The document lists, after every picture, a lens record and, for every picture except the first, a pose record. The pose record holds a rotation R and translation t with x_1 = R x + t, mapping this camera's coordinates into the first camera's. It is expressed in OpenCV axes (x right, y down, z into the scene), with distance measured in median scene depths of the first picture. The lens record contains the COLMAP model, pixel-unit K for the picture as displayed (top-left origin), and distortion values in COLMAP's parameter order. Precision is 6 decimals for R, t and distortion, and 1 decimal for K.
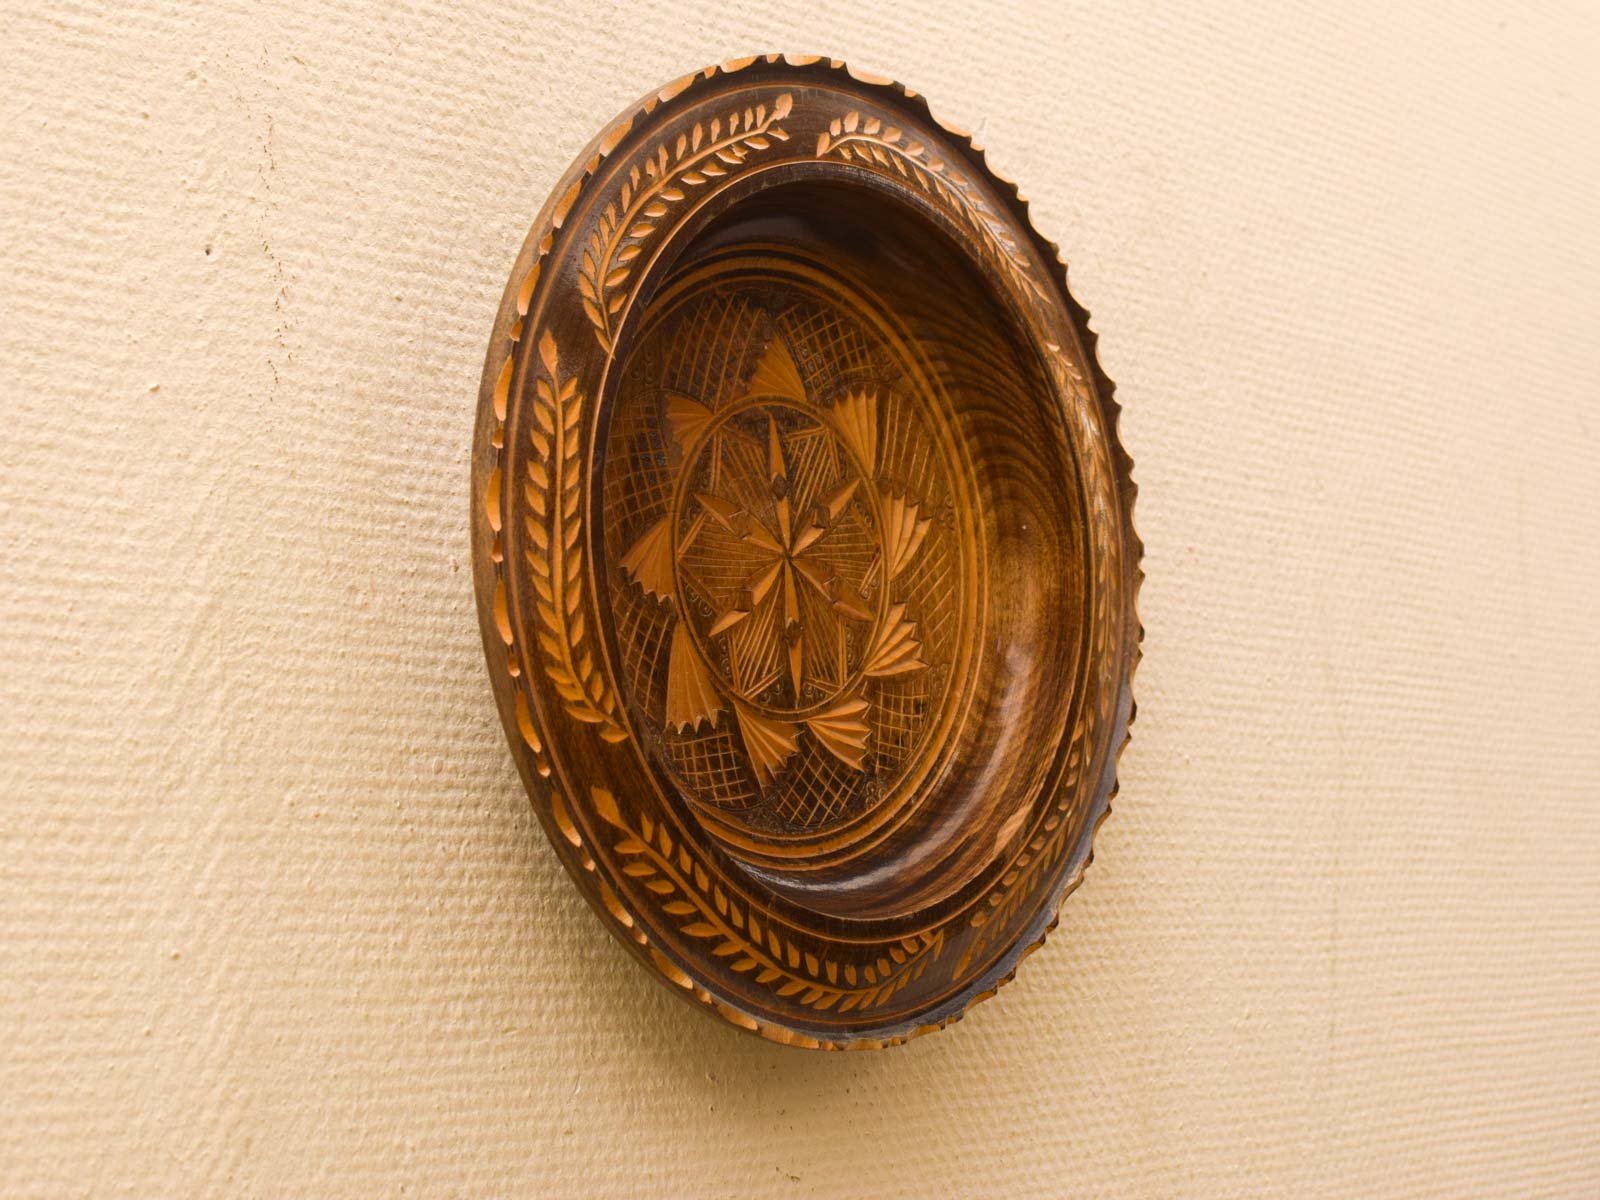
lens RADIAL K [[2703.0, 0, 800.0], [0, 2703.0, 600.0], [0, 0, 1]] dist [-0.172497, 0.038634]
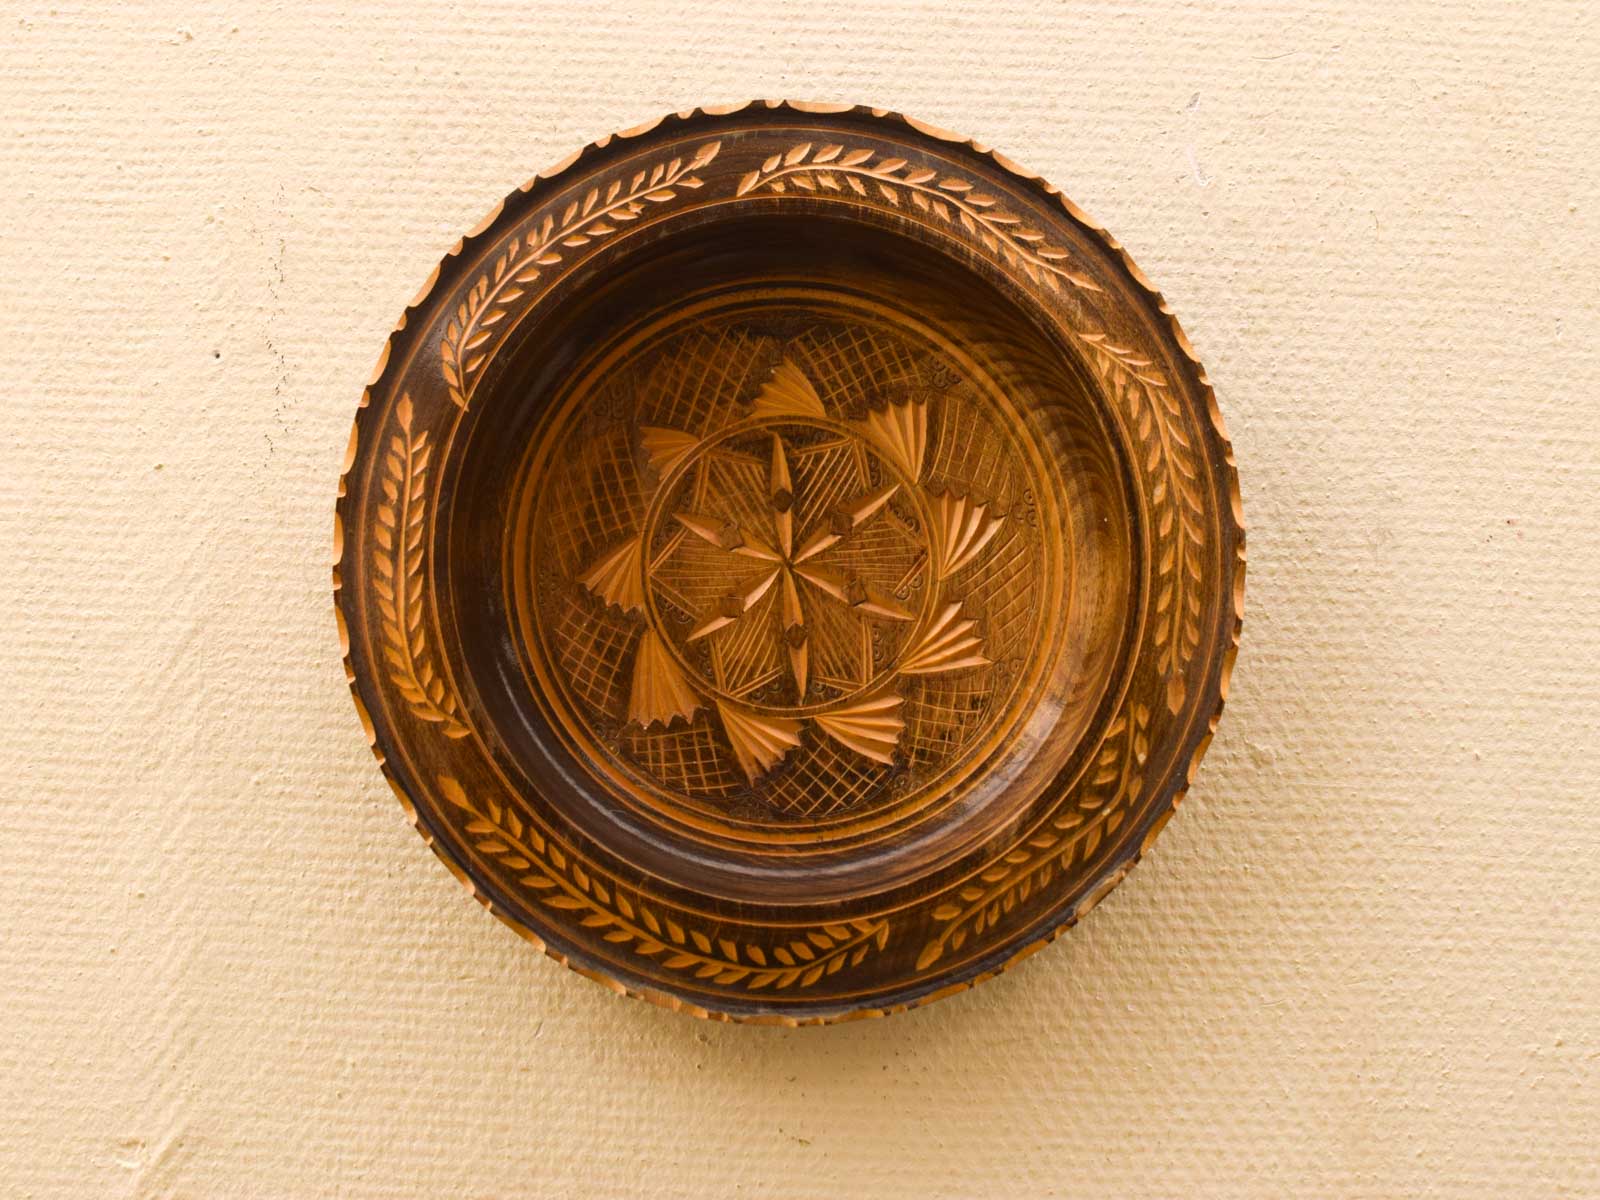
lens RADIAL K [[2703.0, 0, 800.0], [0, 2703.0, 600.0], [0, 0, 1]] dist [-0.172497, 0.038634]
pose [[0.694698, -0.022551, -0.718948, 0.845053], [0.035593, 0.999362, 0.003046, -0.005537], [0.718420, -0.027706, 0.695057, 0.278327]]
